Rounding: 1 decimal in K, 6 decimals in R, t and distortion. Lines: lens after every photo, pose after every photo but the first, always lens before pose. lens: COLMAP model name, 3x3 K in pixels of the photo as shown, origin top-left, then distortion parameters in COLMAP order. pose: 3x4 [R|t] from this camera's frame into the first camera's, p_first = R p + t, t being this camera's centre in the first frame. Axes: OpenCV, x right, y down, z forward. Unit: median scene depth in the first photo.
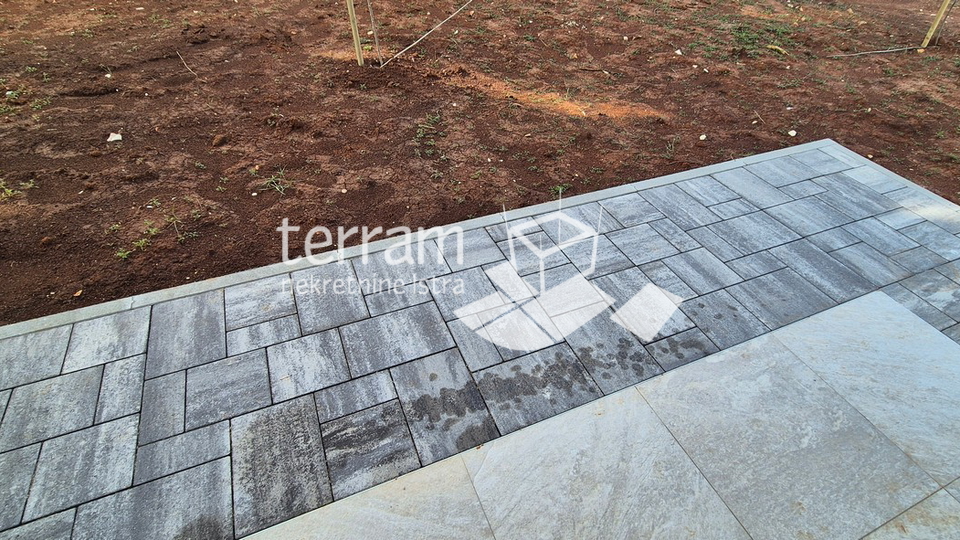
lens RADIAL K [[477.3, 0, 480.0], [0, 477.3, 270.0], [0, 0, 1]] dist [-0.000929, 0.000227]
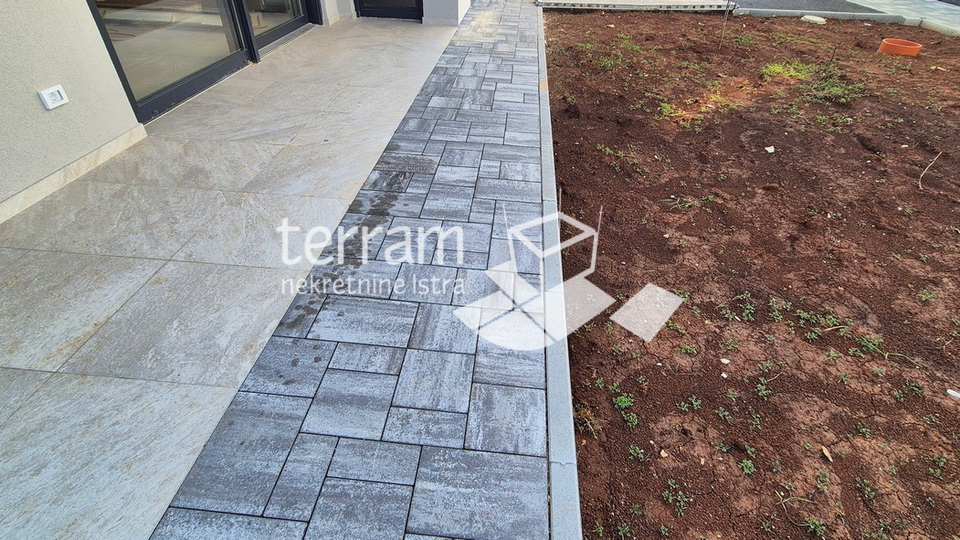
lens RADIAL K [[477.3, 0, 480.0], [0, 477.3, 270.0], [0, 0, 1]] dist [-0.000929, 0.000227]
pose [[-0.469115, 0.502470, -0.726260, 0.835842], [-0.628165, 0.388192, 0.674326, -0.729069], [0.620757, 0.772548, 0.133528, 0.898594]]
